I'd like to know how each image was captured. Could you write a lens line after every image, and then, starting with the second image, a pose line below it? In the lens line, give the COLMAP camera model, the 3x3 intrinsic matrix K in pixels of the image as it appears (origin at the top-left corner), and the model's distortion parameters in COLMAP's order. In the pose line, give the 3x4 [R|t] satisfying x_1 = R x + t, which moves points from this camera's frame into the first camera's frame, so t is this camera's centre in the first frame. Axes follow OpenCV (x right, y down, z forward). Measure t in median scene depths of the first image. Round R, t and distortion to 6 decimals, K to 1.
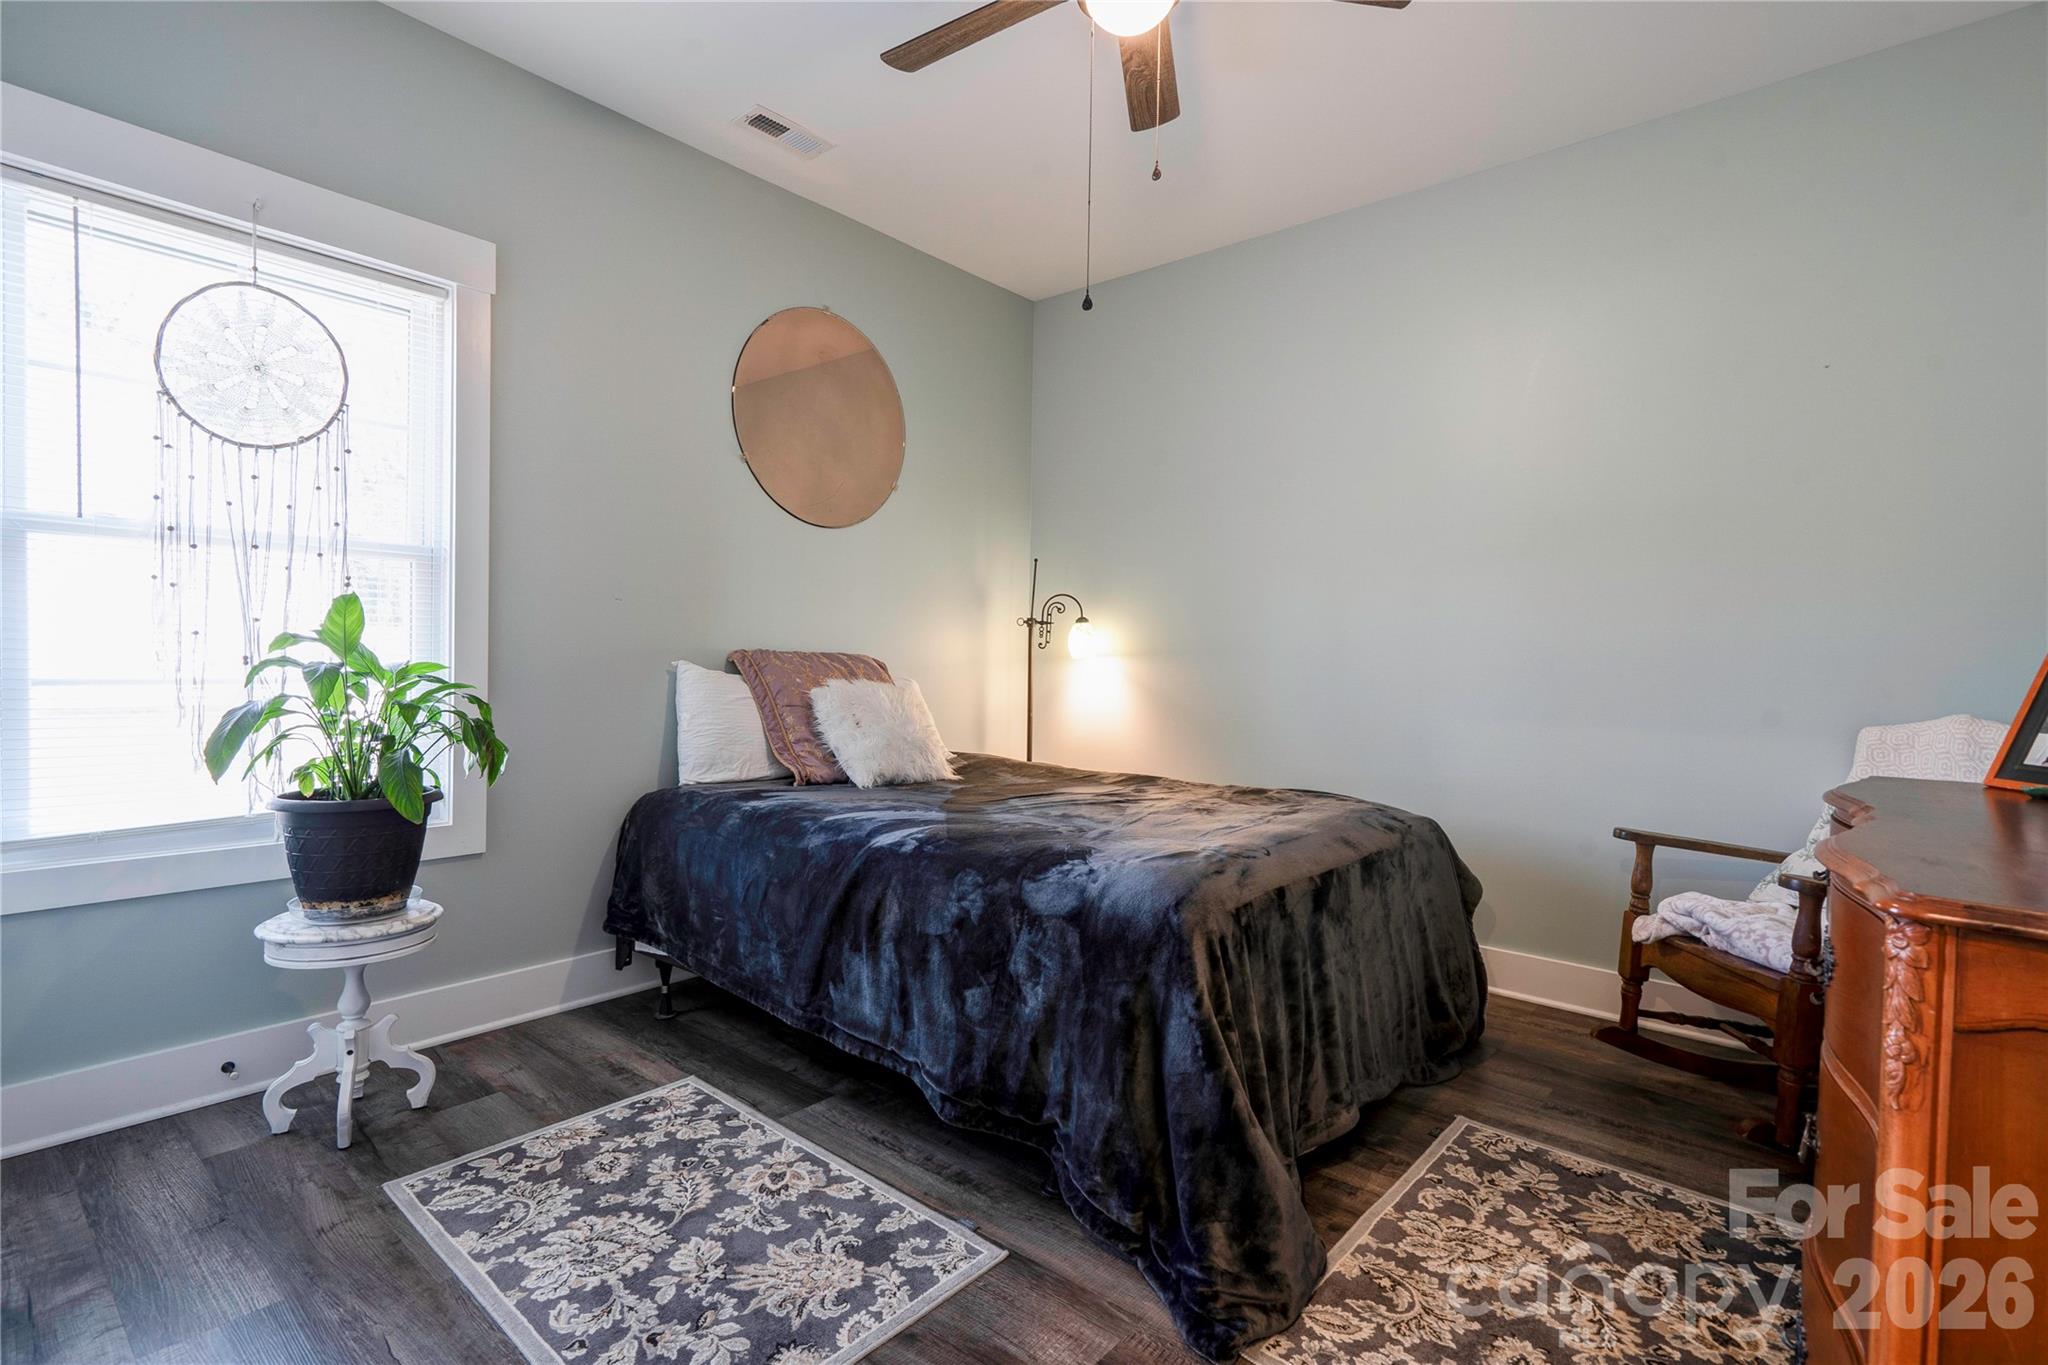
lens RADIAL K [[934.6, 0, 1007.6], [0, 934.6, 678.9], [0, 0, 1]] dist [-0.002423, 0.008529]
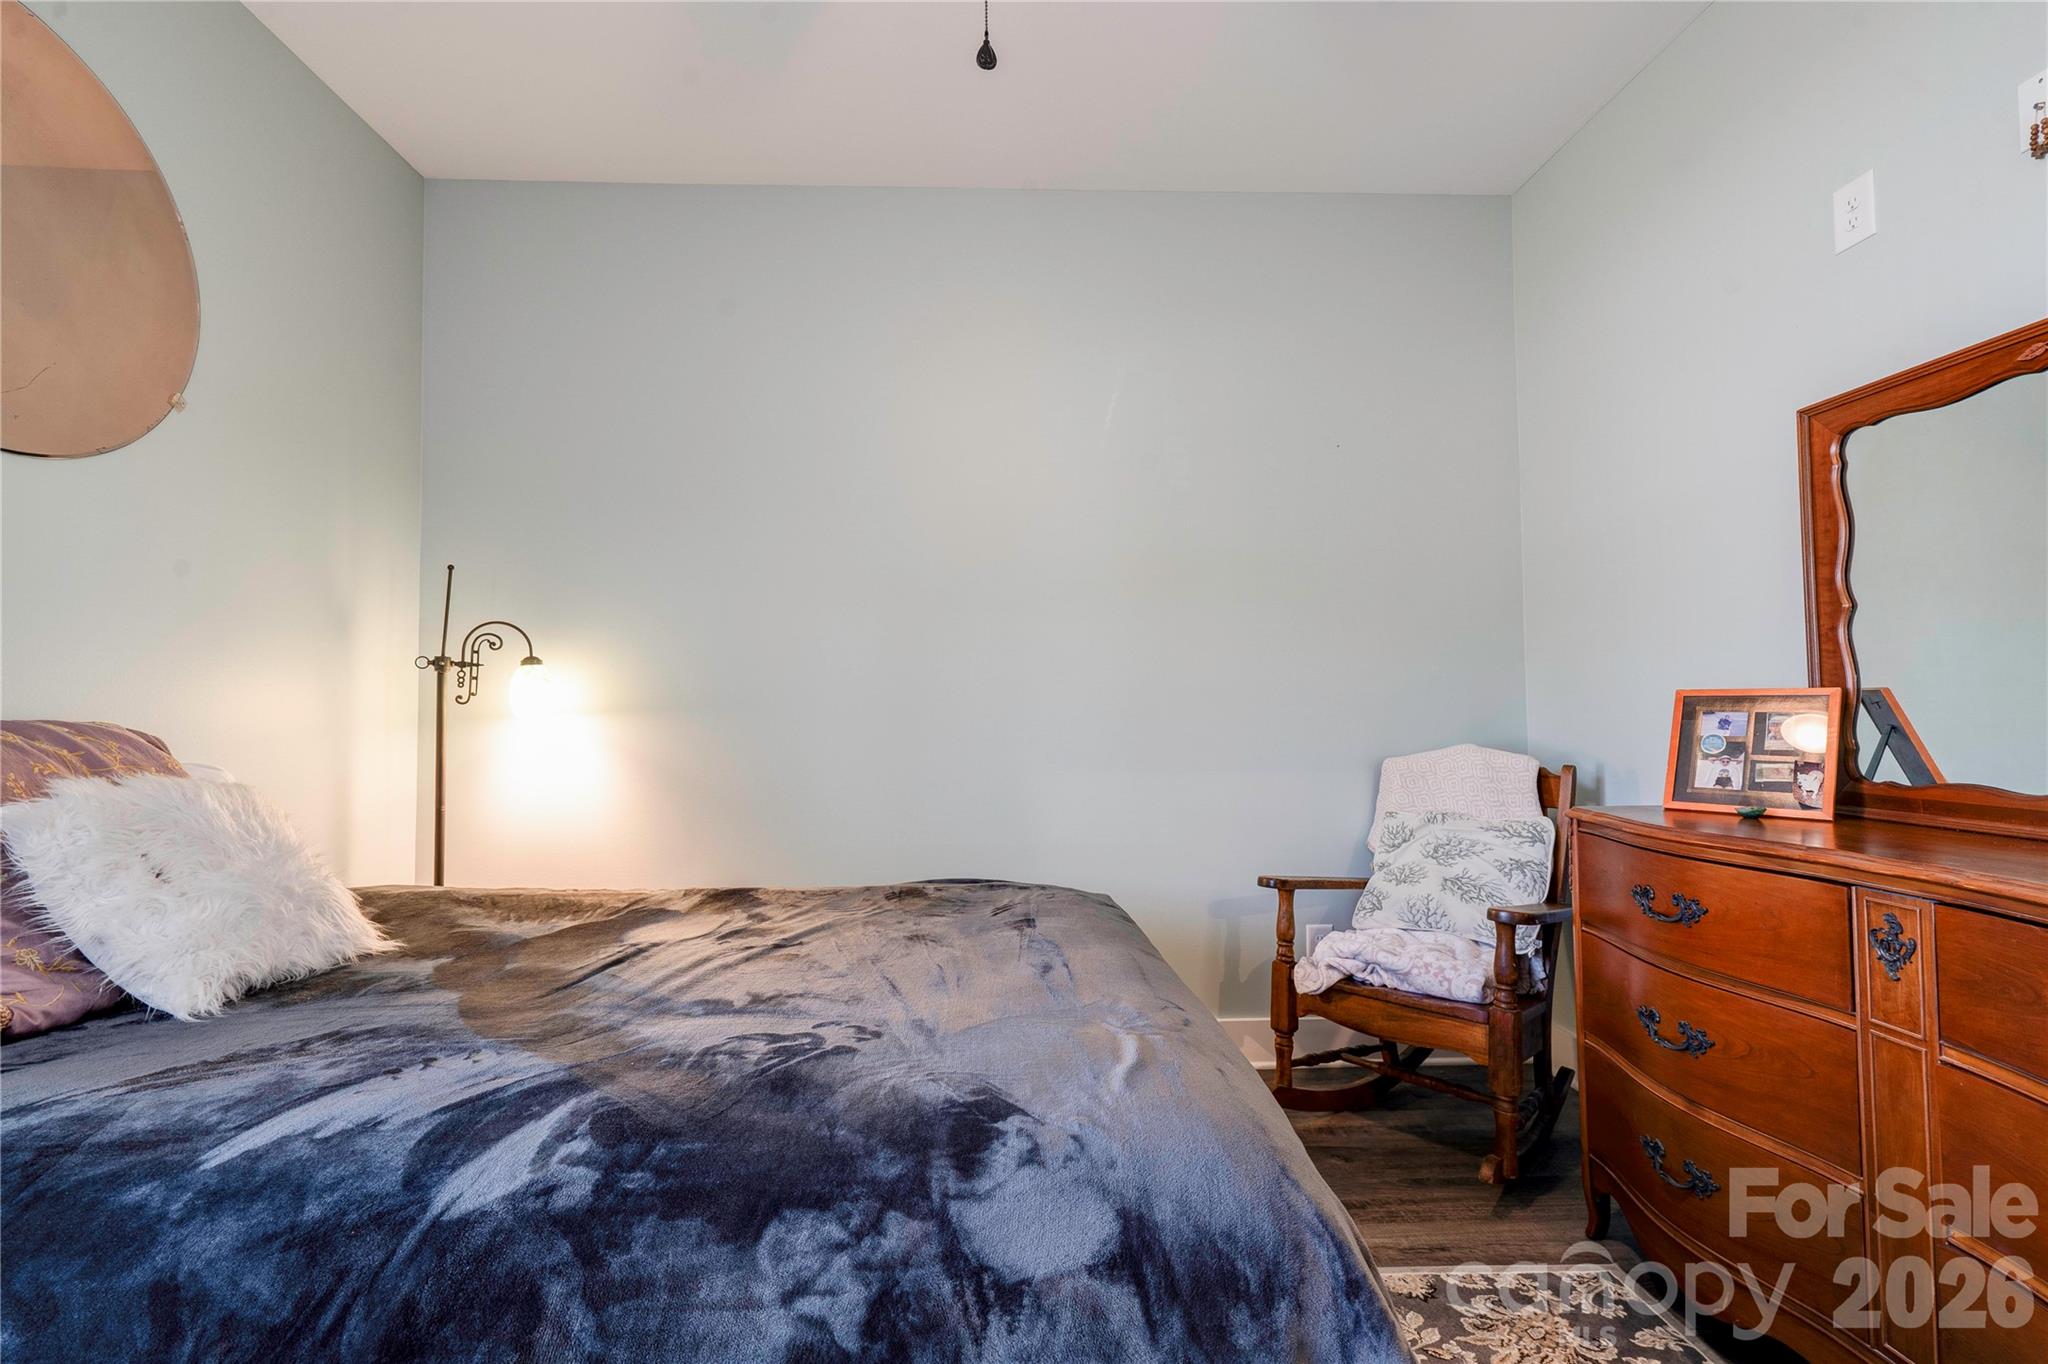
lens RADIAL K [[934.6, 0, 1007.6], [0, 934.6, 678.4], [0, 0, 1]] dist [-0.002423, 0.008529]
pose [[0.739827, -0.000721, 0.672797, -0.166206], [0.037569, 0.998483, -0.040242, -0.014366], [-0.671747, 0.055049, 0.738732, 0.383377]]
